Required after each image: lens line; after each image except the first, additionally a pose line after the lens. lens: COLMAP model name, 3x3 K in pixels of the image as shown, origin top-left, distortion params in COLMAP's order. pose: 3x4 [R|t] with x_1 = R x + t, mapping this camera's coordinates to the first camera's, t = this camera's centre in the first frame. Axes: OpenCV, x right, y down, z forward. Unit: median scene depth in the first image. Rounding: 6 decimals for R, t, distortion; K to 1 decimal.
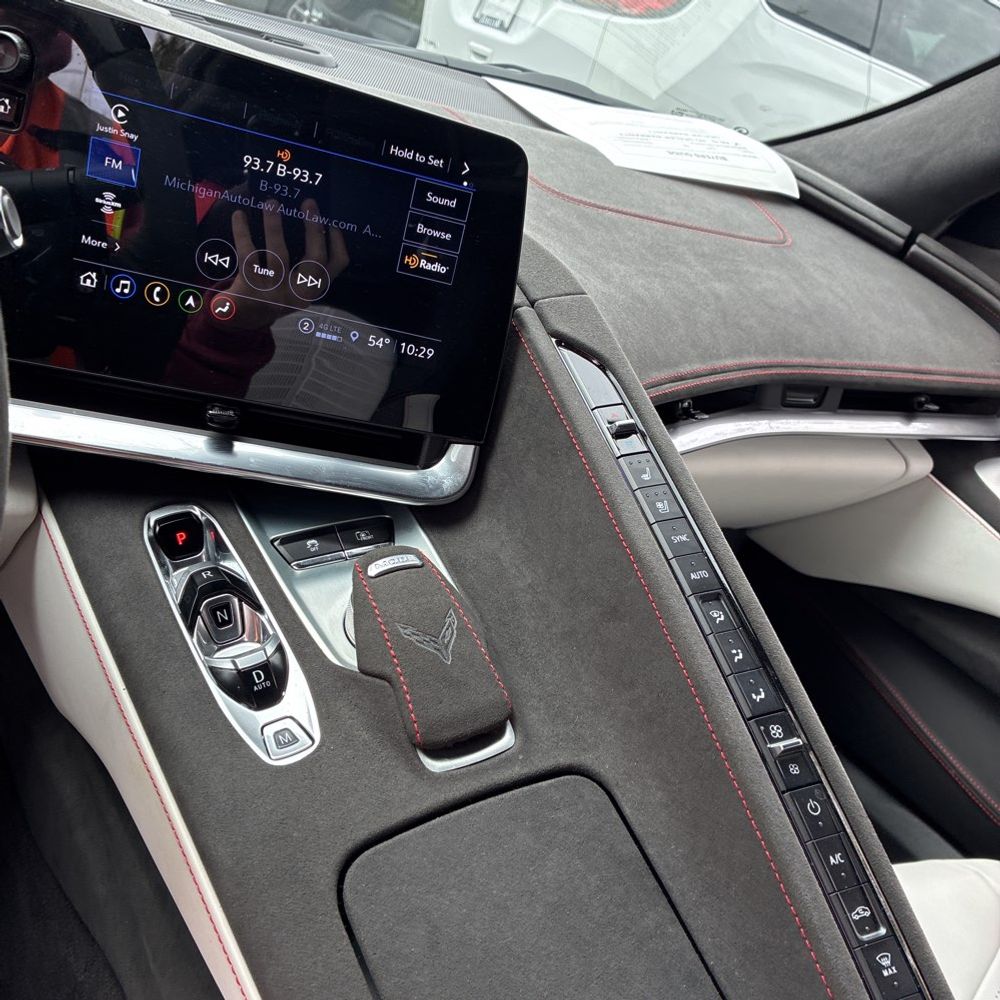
lens RADIAL K [[1021.7, 0, 496.9], [0, 1021.7, 502.9], [0, 0, 1]] dist [0.018567, 0.021782]
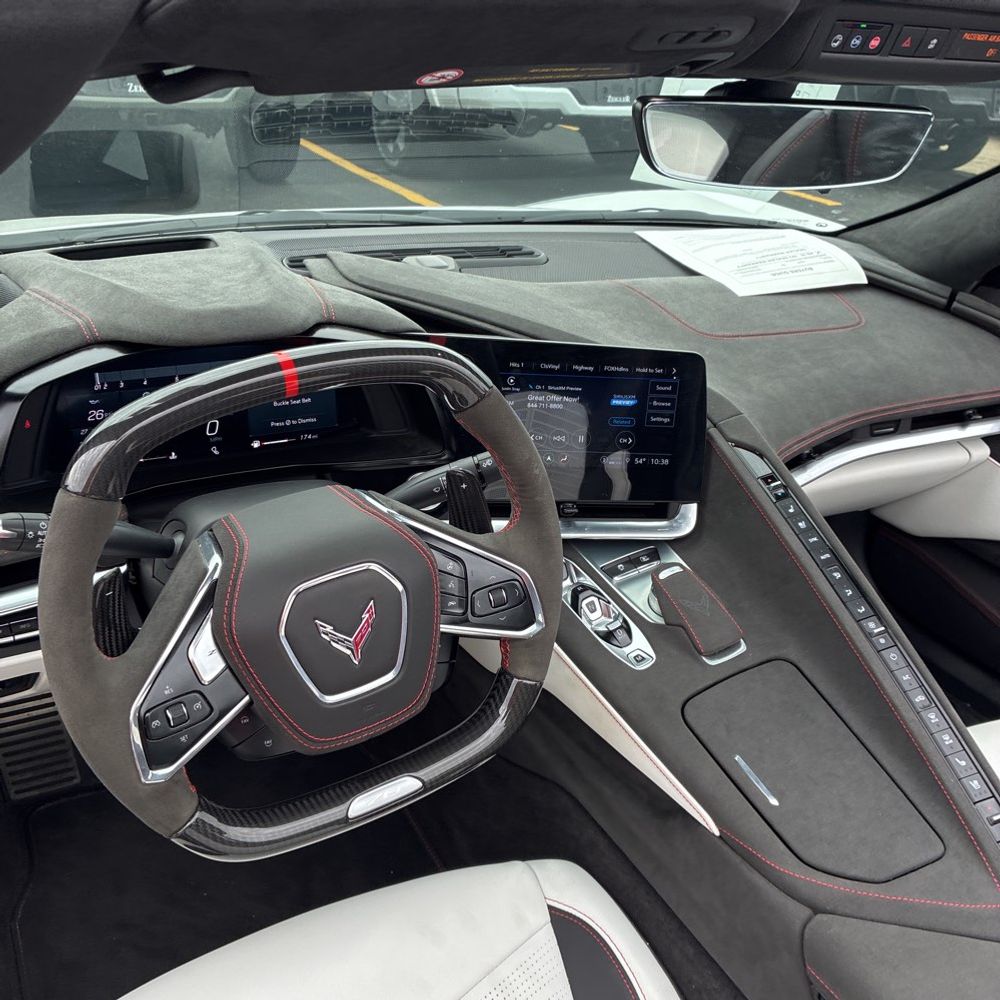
lens RADIAL K [[898.8, 0, 500.0], [0, 898.8, 500.0], [0, 0, 1]] dist [-0.000414, 0.014991]
pose [[0.973491, -0.151874, -0.171027, -0.060861], [0.150384, 0.988389, -0.021714, -0.055119], [0.172339, -0.004582, 0.985027, -0.484936]]
